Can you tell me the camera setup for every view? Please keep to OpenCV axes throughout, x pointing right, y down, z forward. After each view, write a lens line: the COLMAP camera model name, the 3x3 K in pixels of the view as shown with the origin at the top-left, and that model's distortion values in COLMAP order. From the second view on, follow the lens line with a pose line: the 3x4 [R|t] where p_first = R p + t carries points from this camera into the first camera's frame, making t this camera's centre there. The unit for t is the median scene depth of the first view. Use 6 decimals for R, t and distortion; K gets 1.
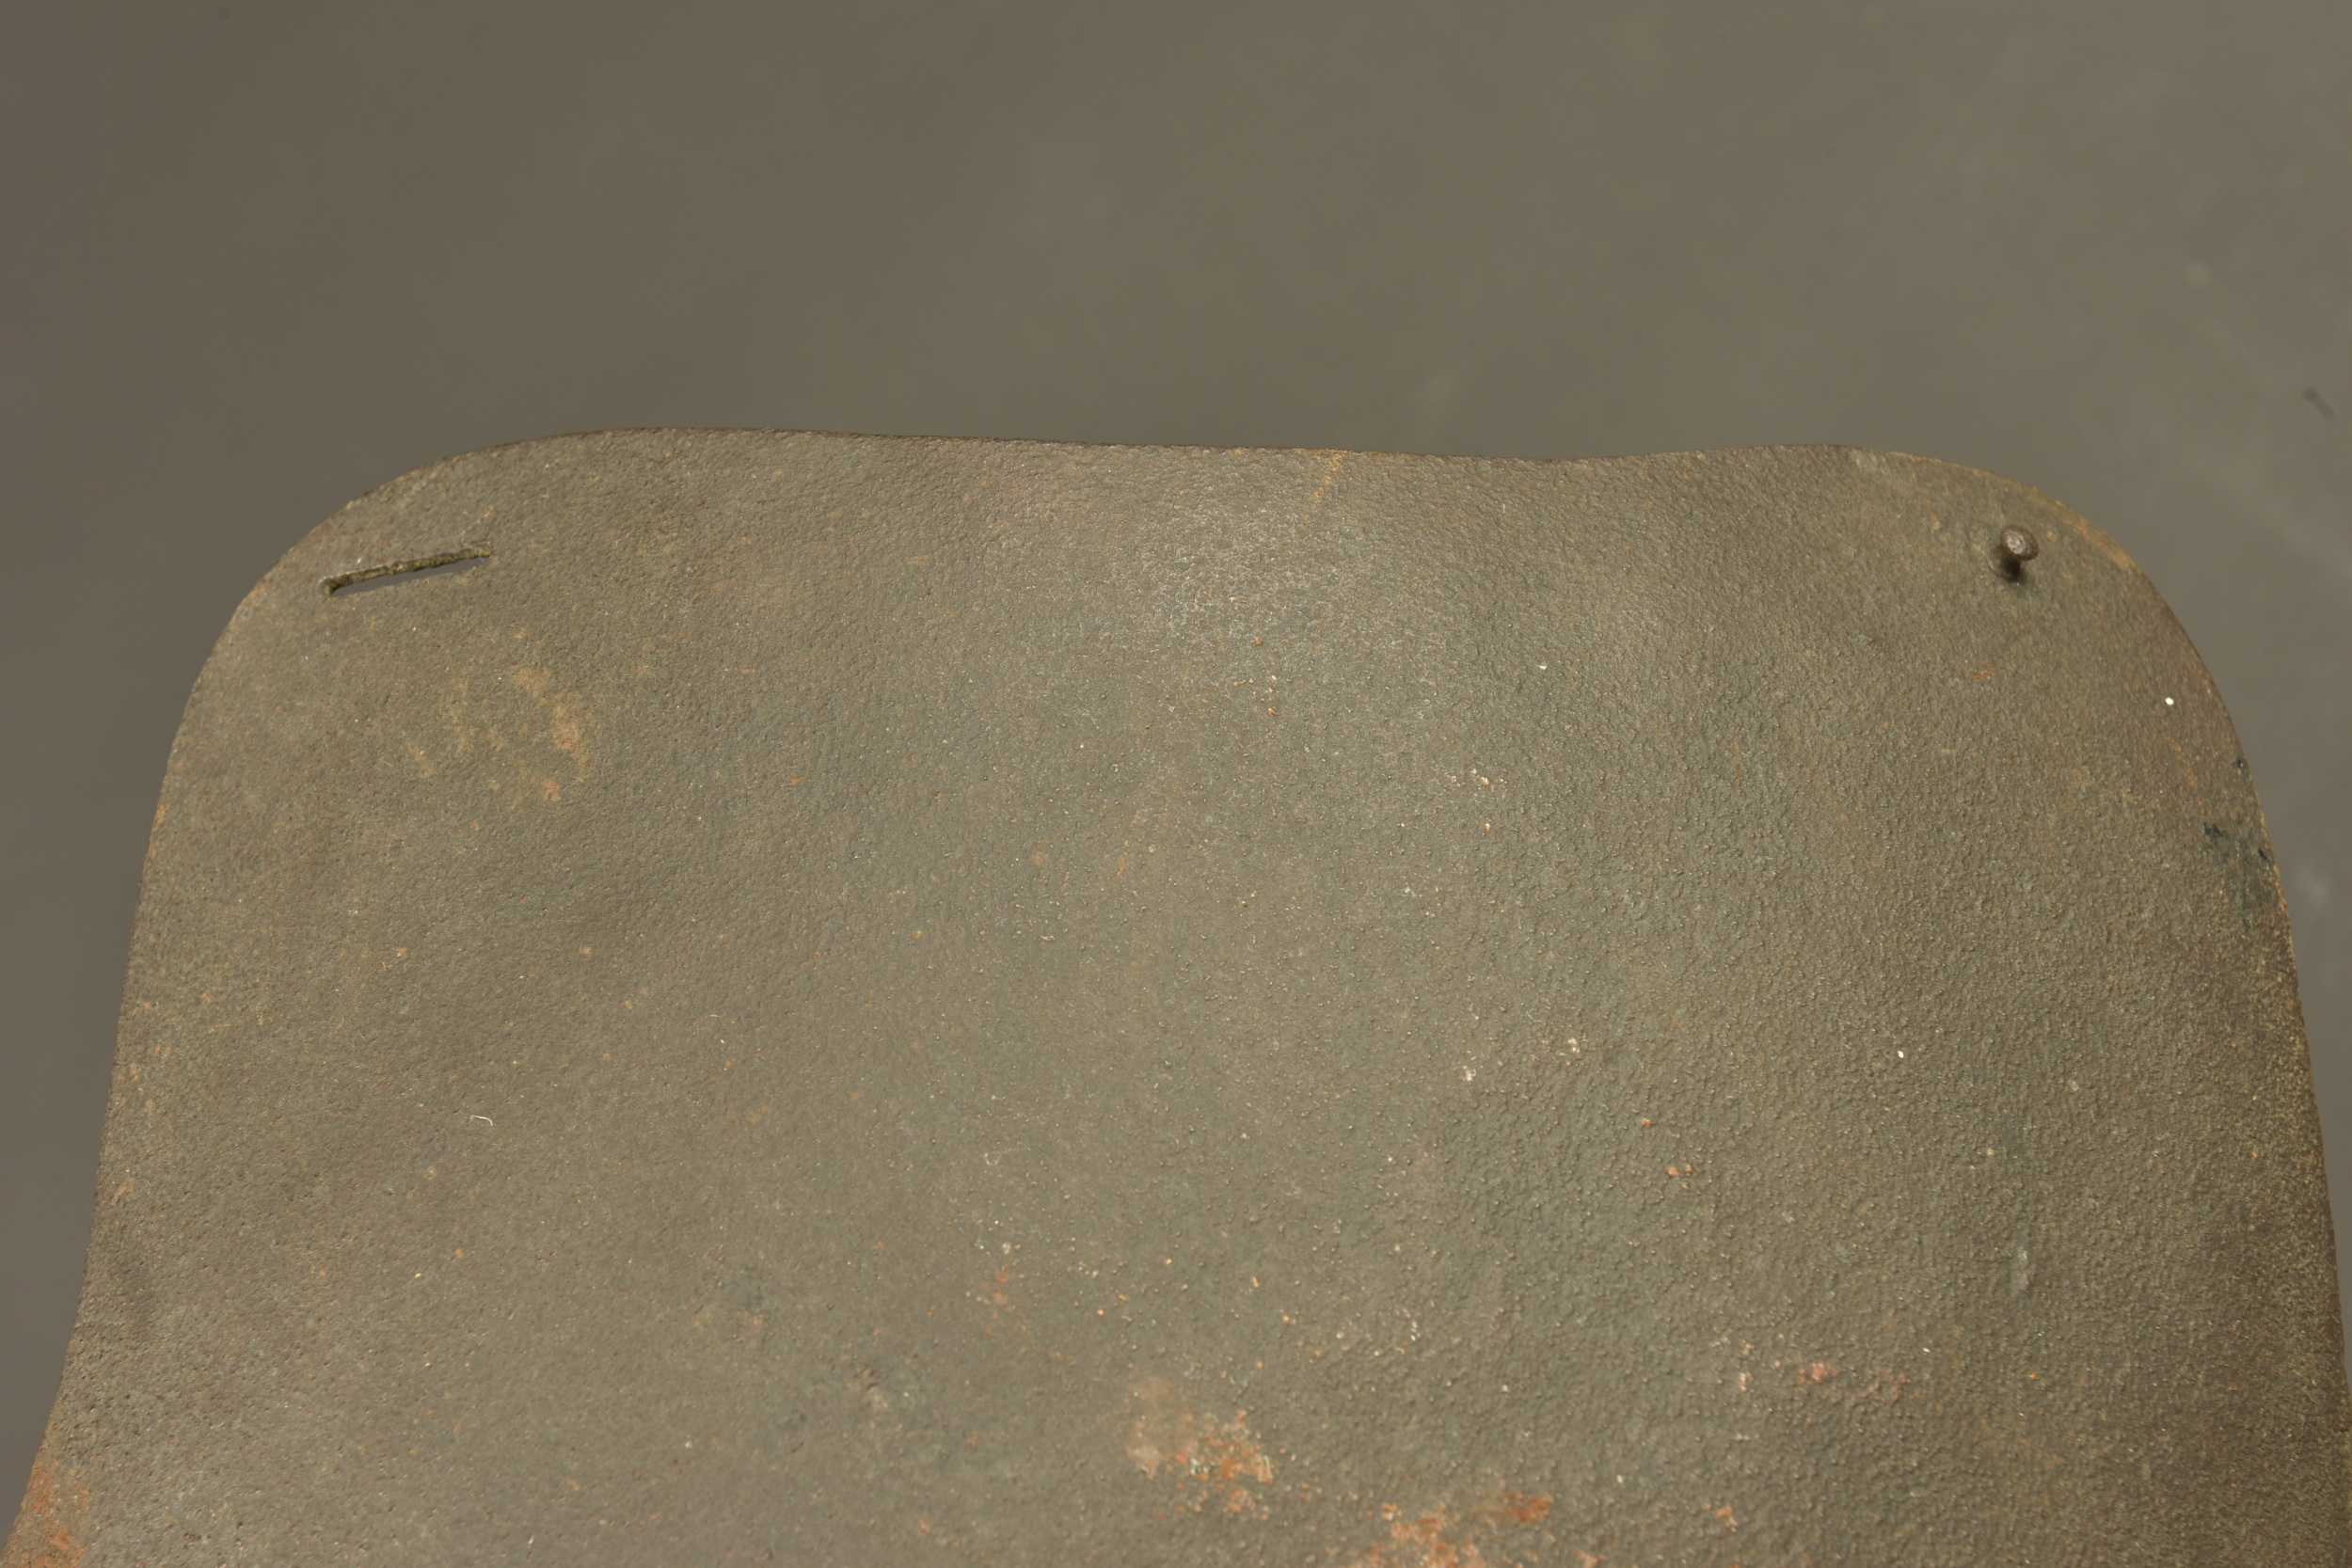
lens RADIAL K [[4654.7, 0, 1176.0], [0, 4654.7, 784.0], [0, 0, 1]] dist [0.010708, 0.186709]
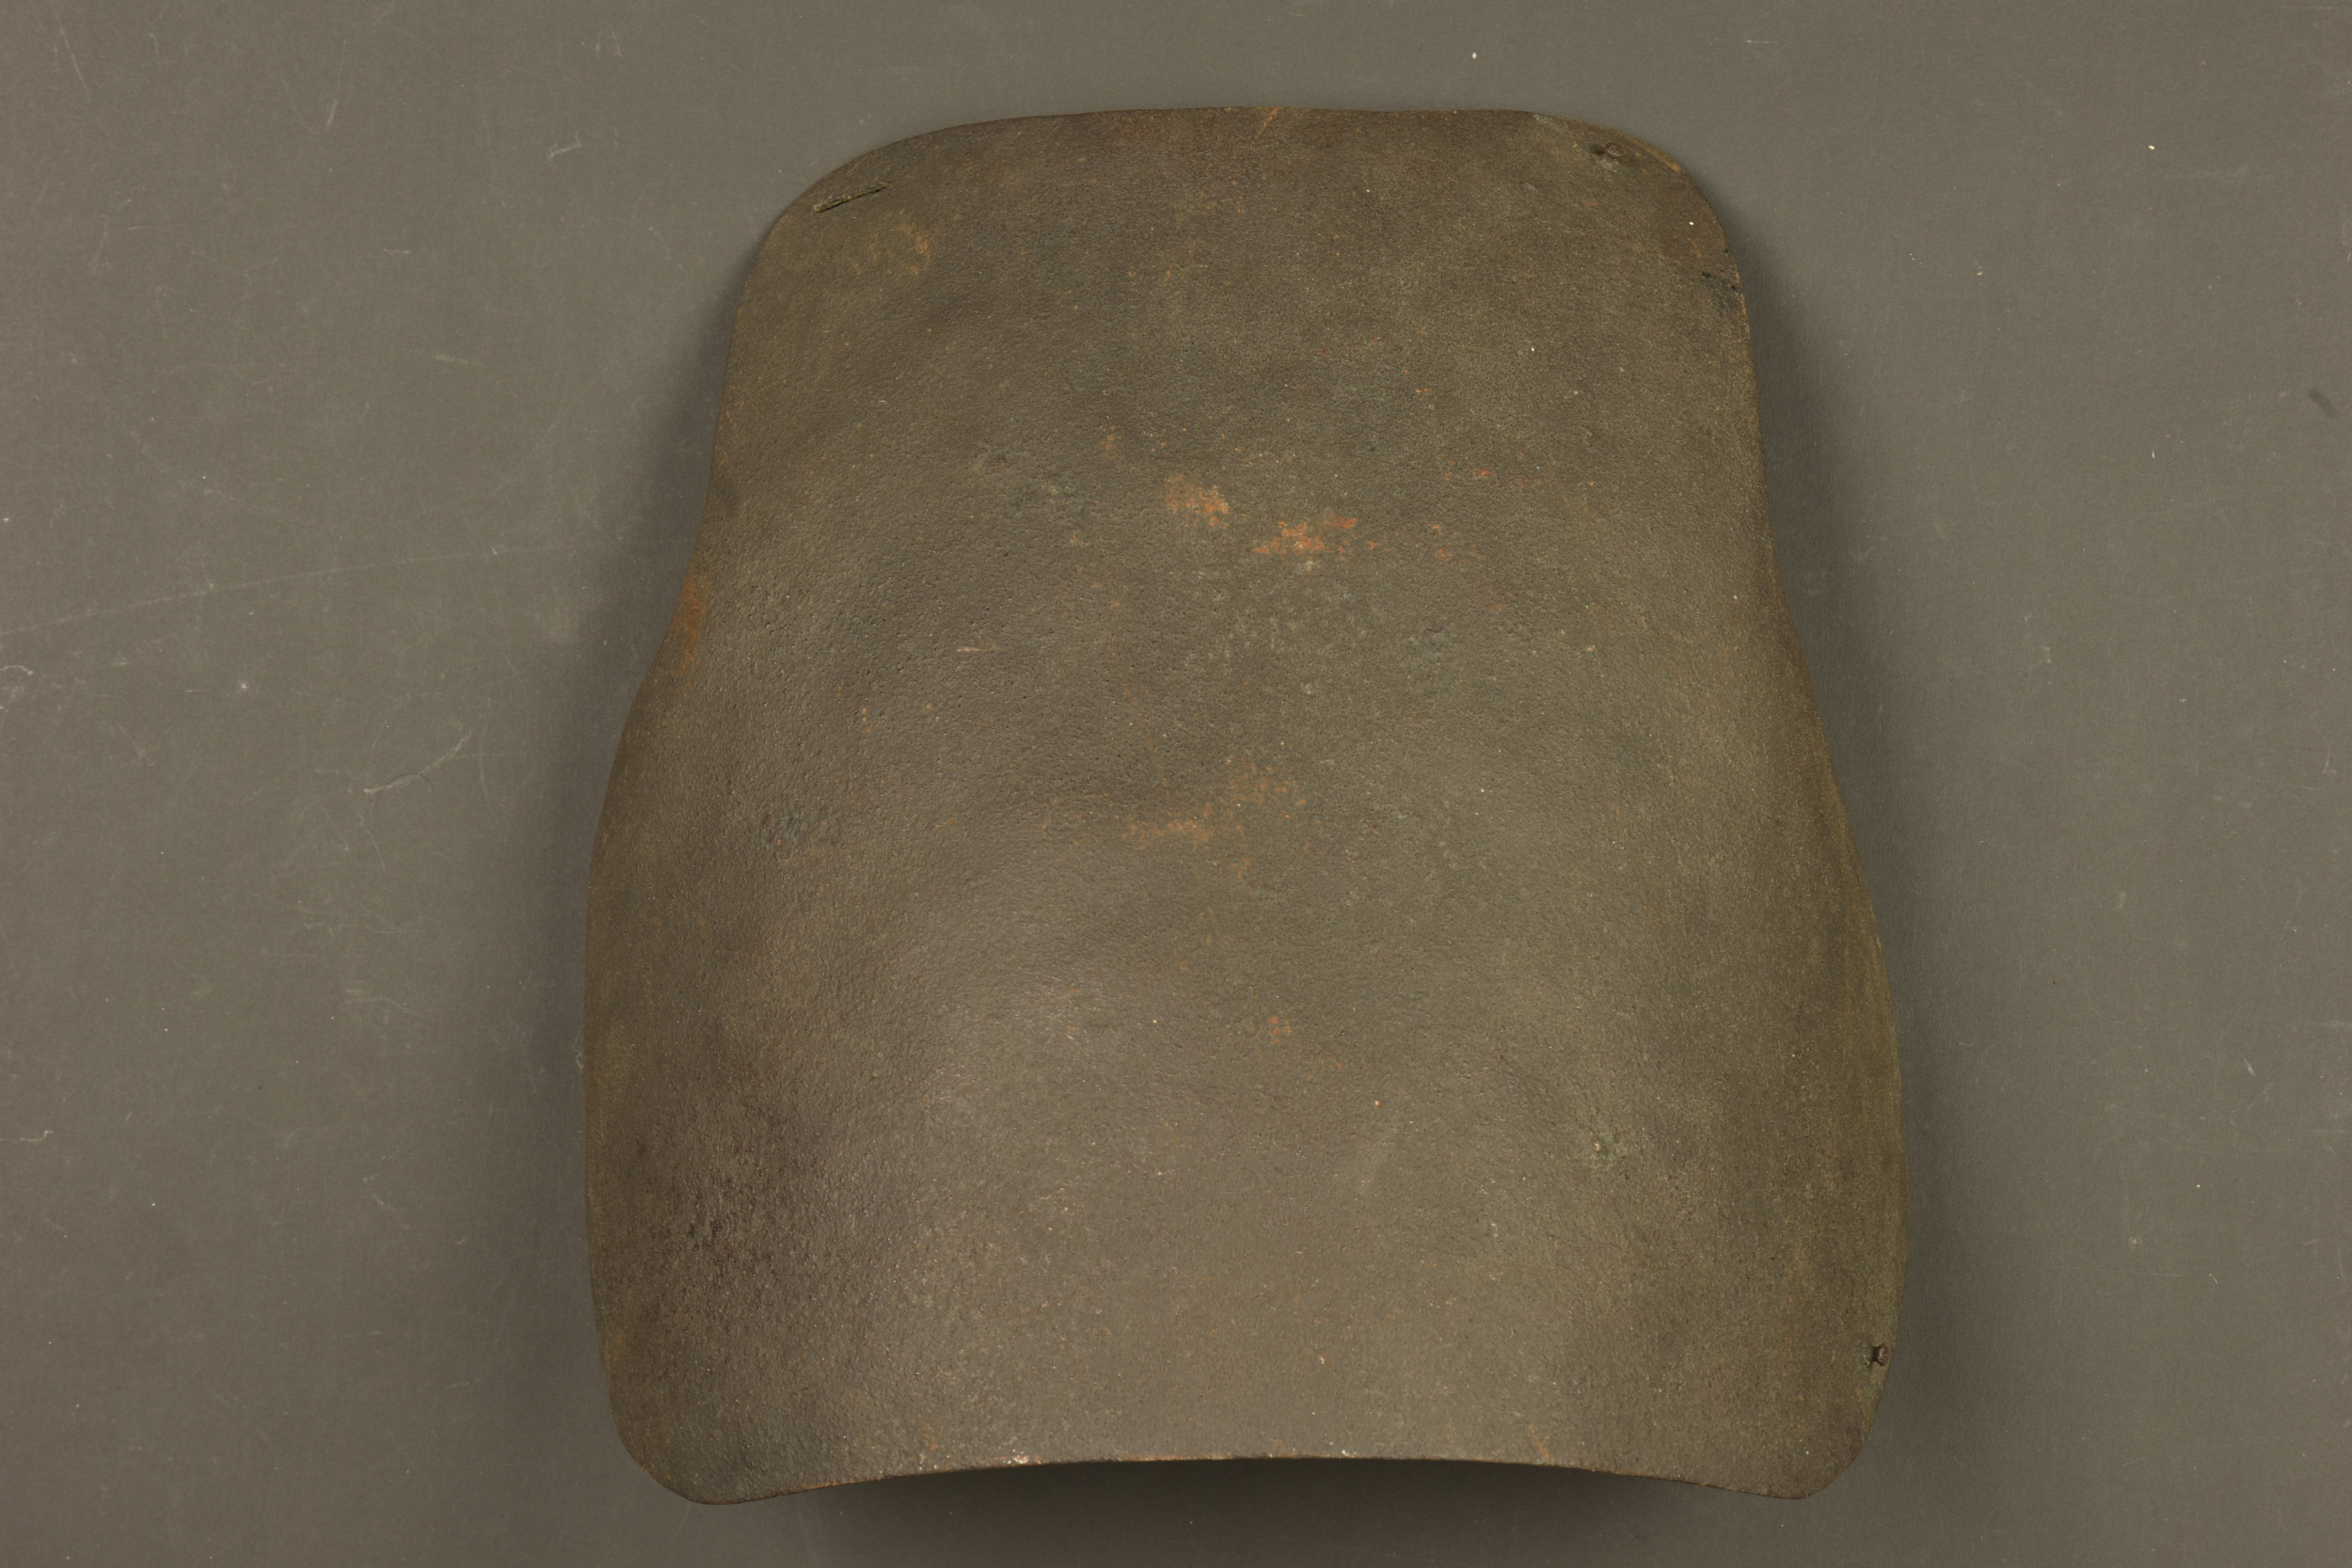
lens RADIAL K [[4027.3, 0, 1176.0], [0, 4027.3, 784.0], [0, 0, 1]] dist [-0.003395, 0.106988]
pose [[0.992994, -0.031769, -0.113818, 0.191468], [0.019740, 0.994245, -0.105292, 0.436453], [0.116508, 0.102307, 0.987907, -0.809994]]
